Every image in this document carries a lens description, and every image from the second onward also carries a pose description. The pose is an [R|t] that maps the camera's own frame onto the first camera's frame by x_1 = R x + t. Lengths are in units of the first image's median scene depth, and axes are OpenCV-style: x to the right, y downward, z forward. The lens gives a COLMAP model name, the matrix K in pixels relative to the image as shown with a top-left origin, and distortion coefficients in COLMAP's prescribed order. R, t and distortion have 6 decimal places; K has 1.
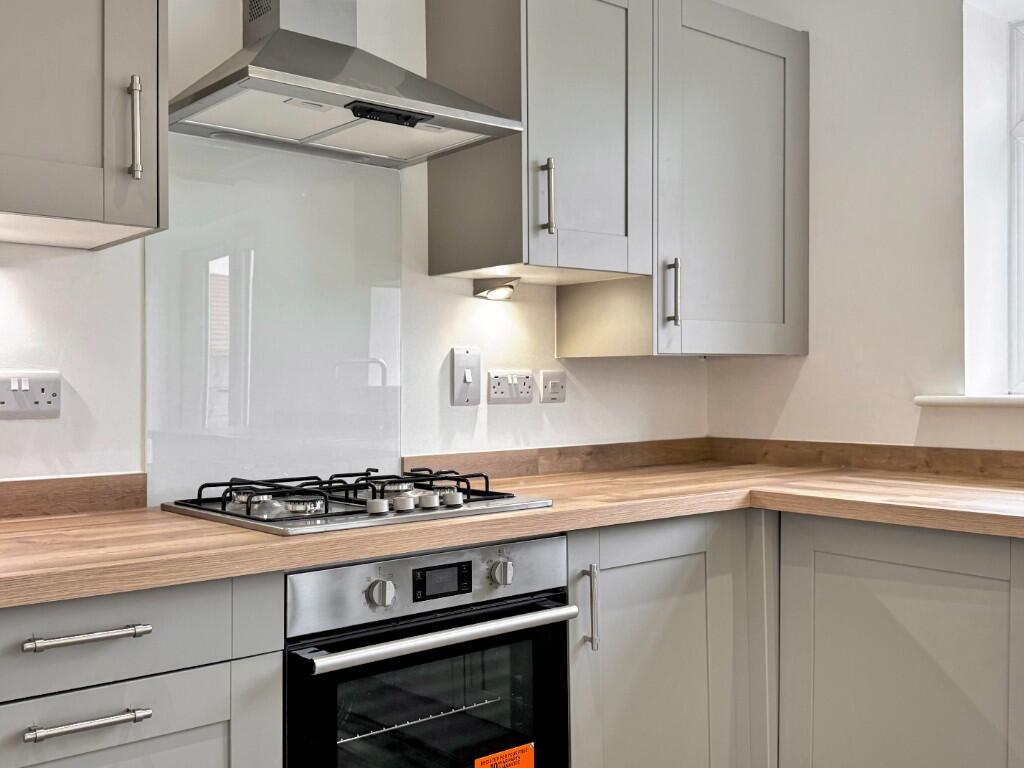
lens RADIAL K [[1015.0, 0, 515.9], [0, 1015.0, 381.3], [0, 0, 1]] dist [0.085633, 0.000000]
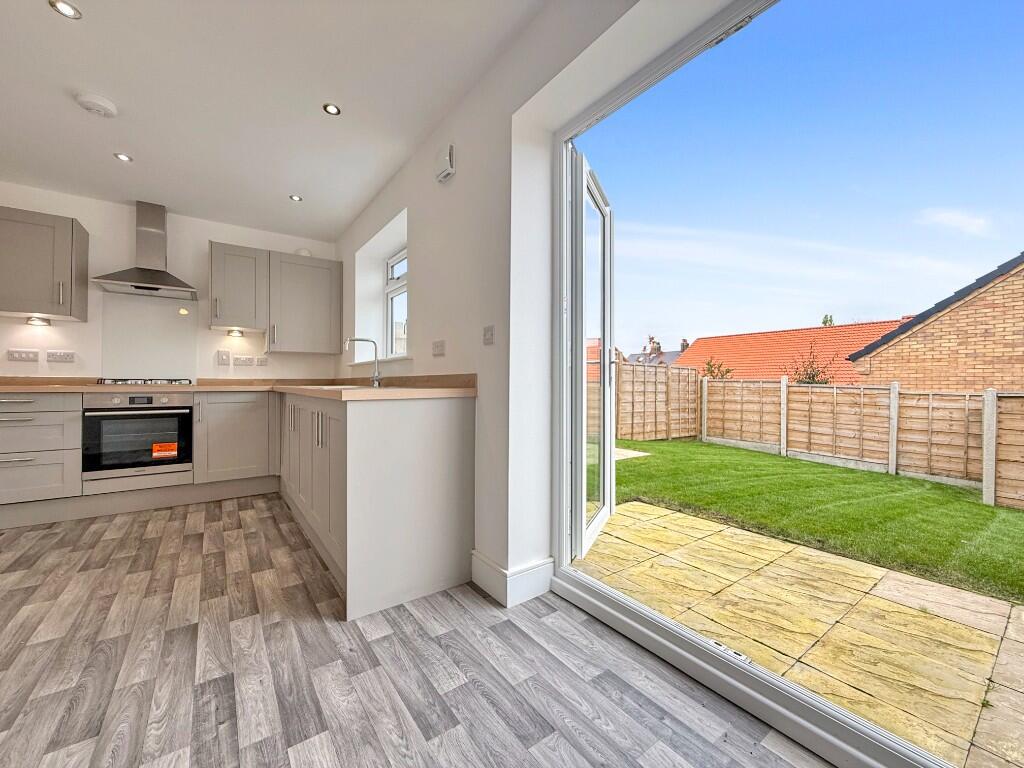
lens RADIAL K [[410.1, 0, 504.2], [0, 410.1, 382.2], [0, 0, 1]] dist [-0.004454, 0.001450]
pose [[0.997269, 0.006377, -0.073579, 1.041377], [-0.006487, 0.999978, -0.001265, 0.077787], [0.073569, 0.001738, 0.997289, -0.377215]]
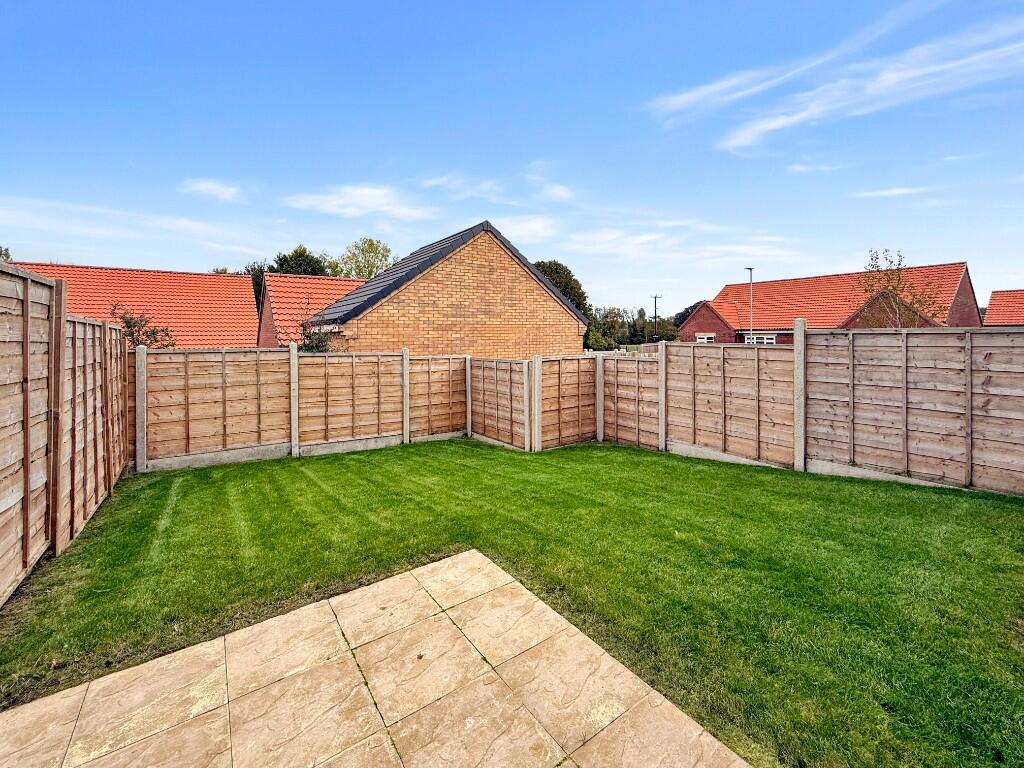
lens RADIAL K [[410.1, 0, 485.2], [0, 410.1, 331.3], [0, 0, 1]] dist [-0.004454, 0.001450]
pose [[0.096252, 0.001721, 0.995355, 0.821061], [0.003357, 0.999992, -0.002054, -0.058496], [-0.995351, 0.003540, 0.096246, 2.001158]]
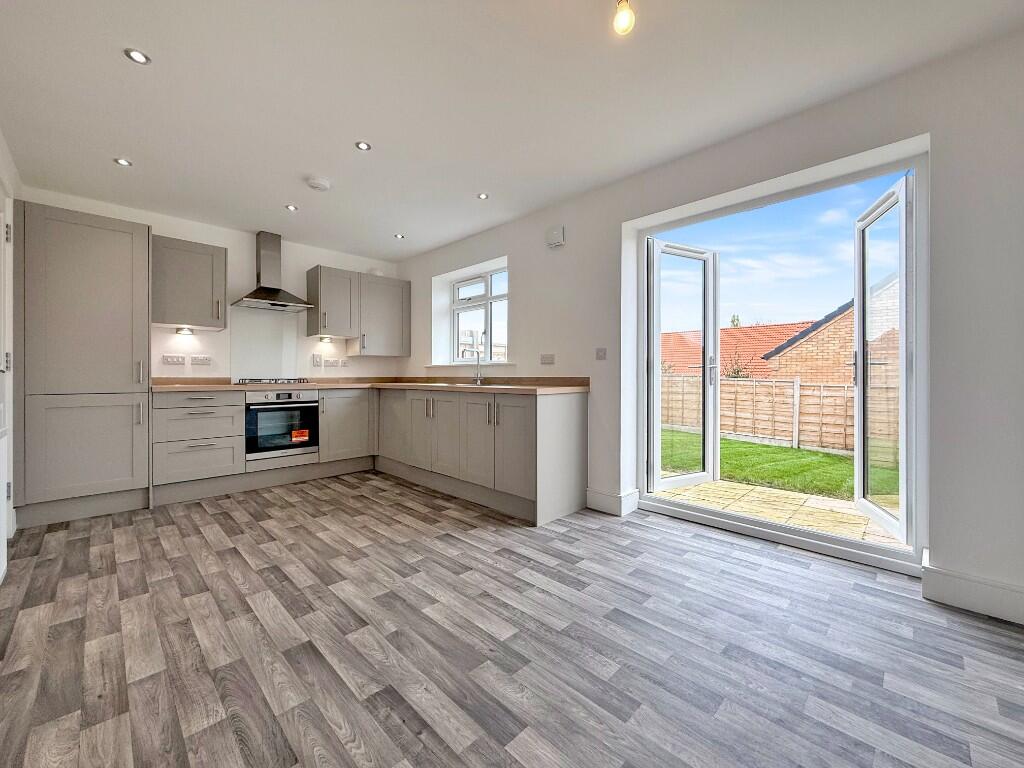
lens RADIAL K [[410.1, 0, 505.6], [0, 410.1, 373.5], [0, 0, 1]] dist [-0.004454, 0.001450]
pose [[0.996200, 0.003597, 0.087019, 0.591184], [-0.002956, 0.999968, -0.007493, 0.063329], [-0.087043, 0.007207, 0.996178, -0.797803]]
